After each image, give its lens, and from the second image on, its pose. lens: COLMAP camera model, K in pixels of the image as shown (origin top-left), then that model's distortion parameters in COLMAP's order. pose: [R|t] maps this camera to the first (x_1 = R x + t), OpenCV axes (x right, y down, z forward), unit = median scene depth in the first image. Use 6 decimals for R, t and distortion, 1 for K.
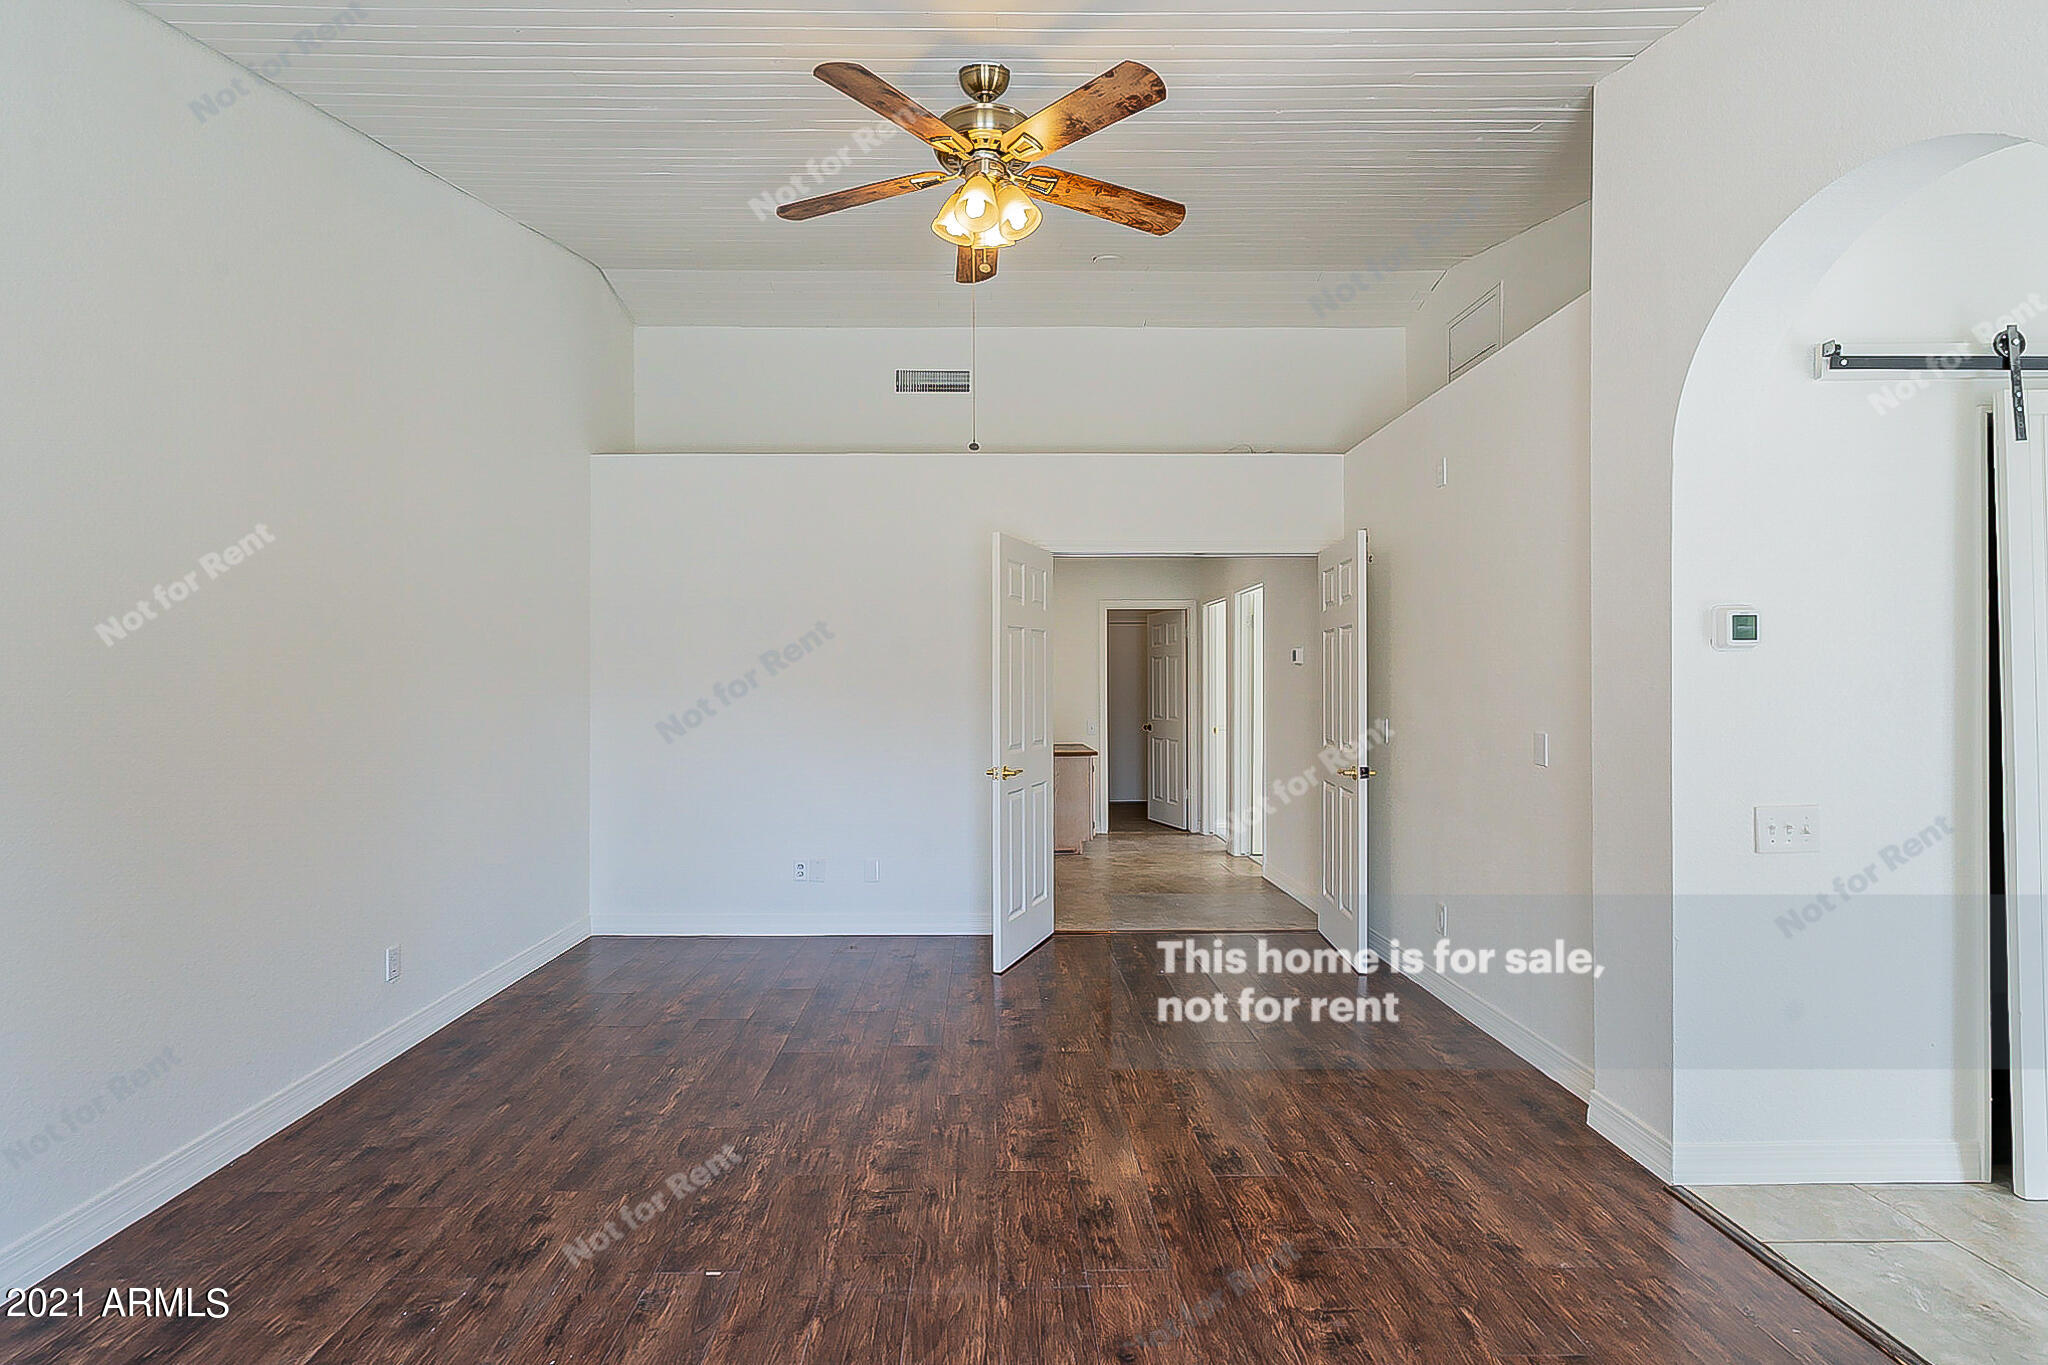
lens RADIAL K [[938.2, 0, 1008.2], [0, 938.2, 678.9], [0, 0, 1]] dist [-0.007523, 0.001060]
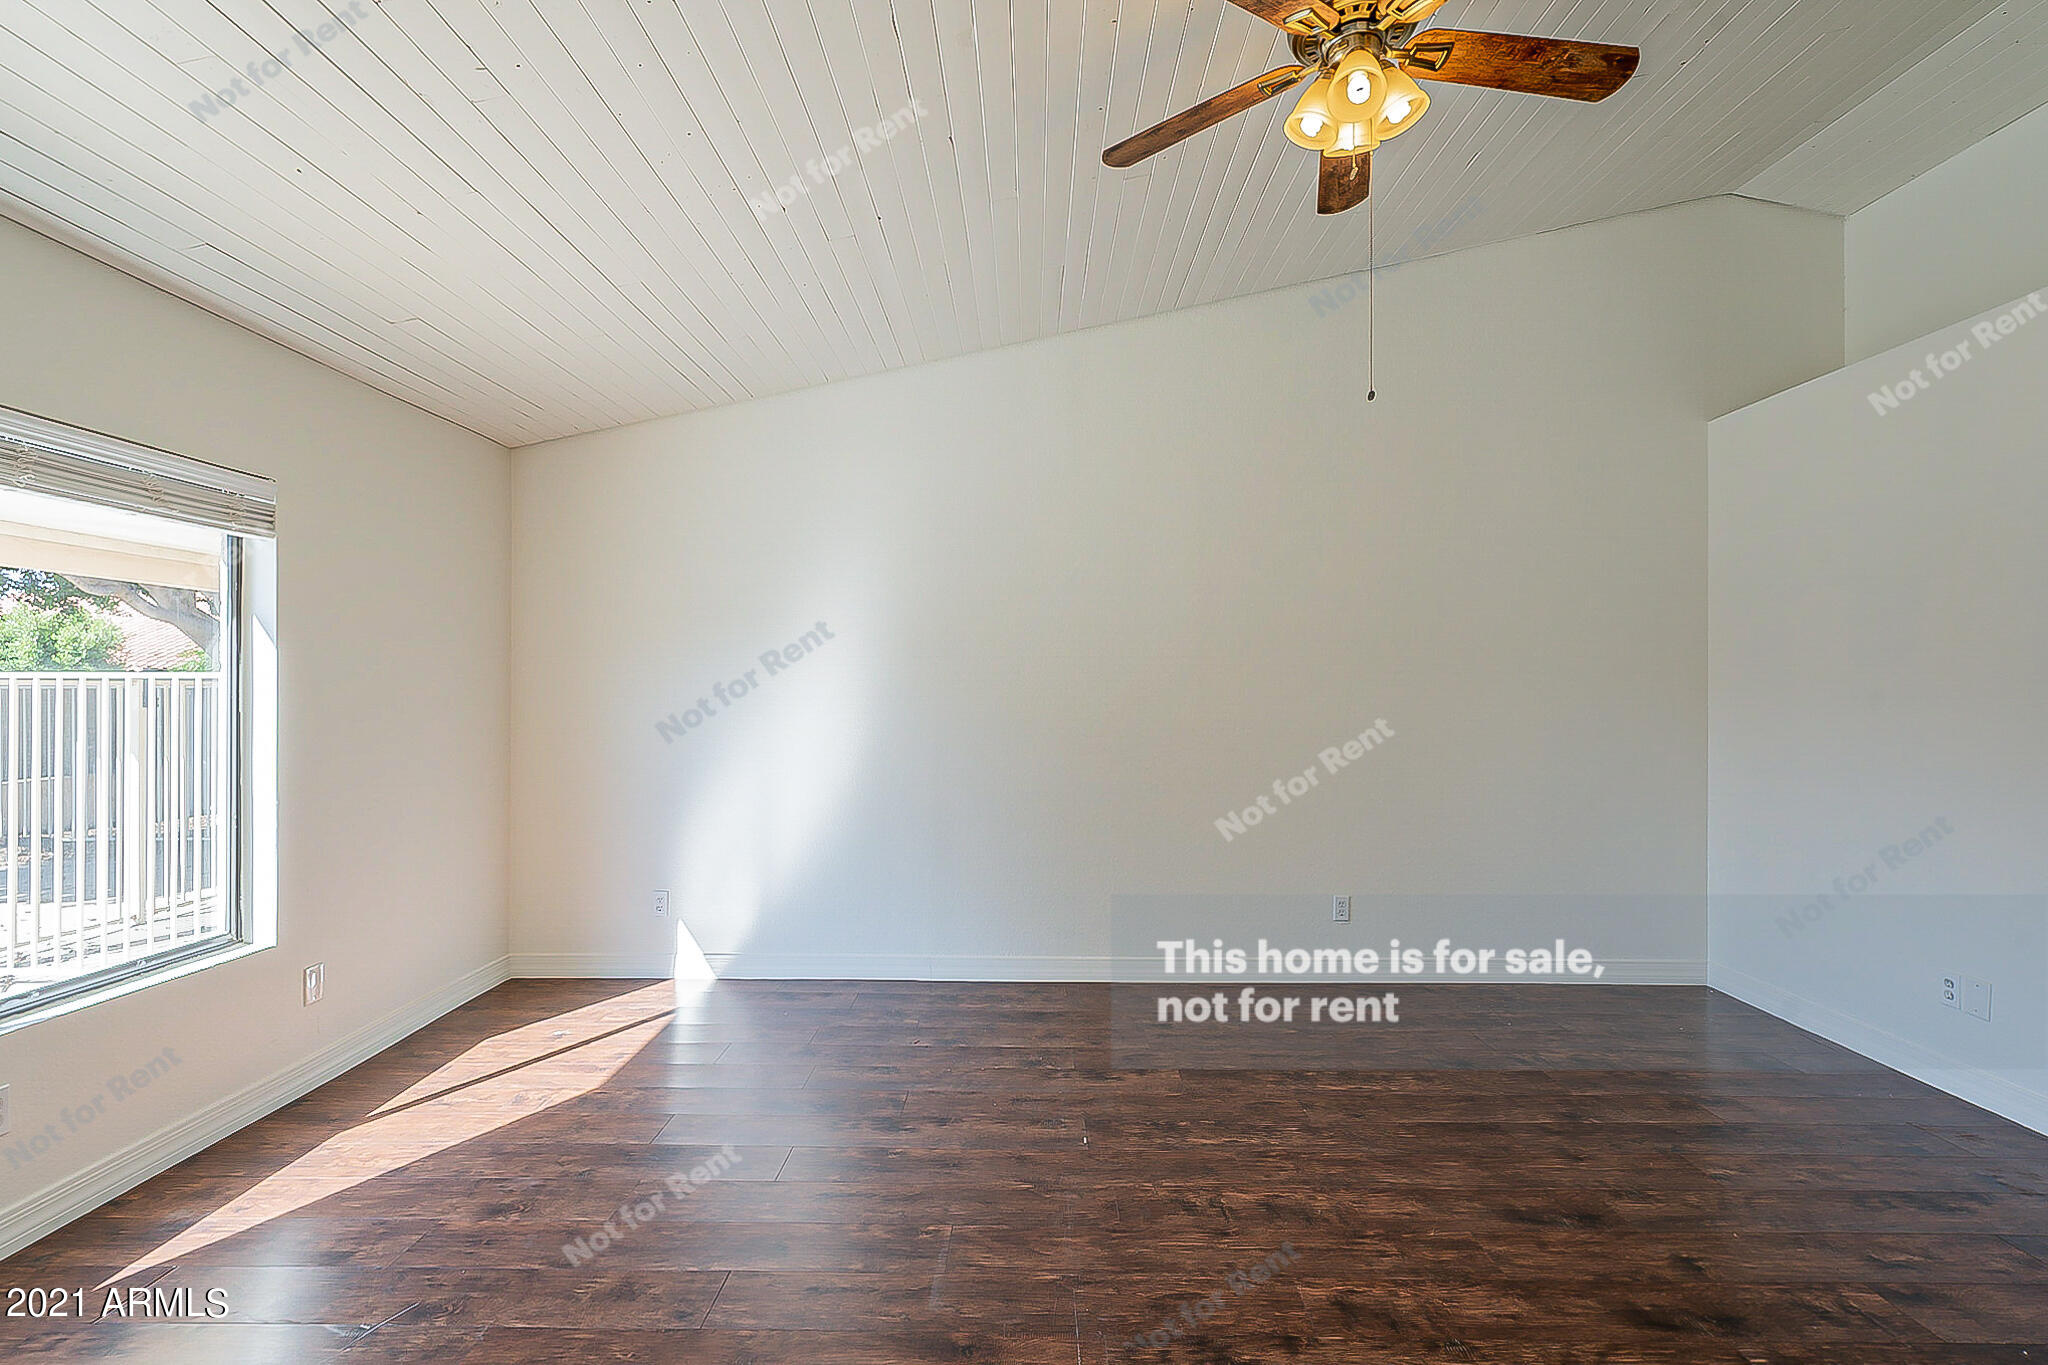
lens RADIAL K [[938.2, 0, 1026.3], [0, 938.2, 688.7], [0, 0, 1]] dist [-0.007523, 0.001060]
pose [[-0.031229, -0.000612, -0.999512, 0.869572], [0.003958, 0.999992, -0.000736, 0.002422], [0.999504, -0.003979, -0.031227, 0.832998]]
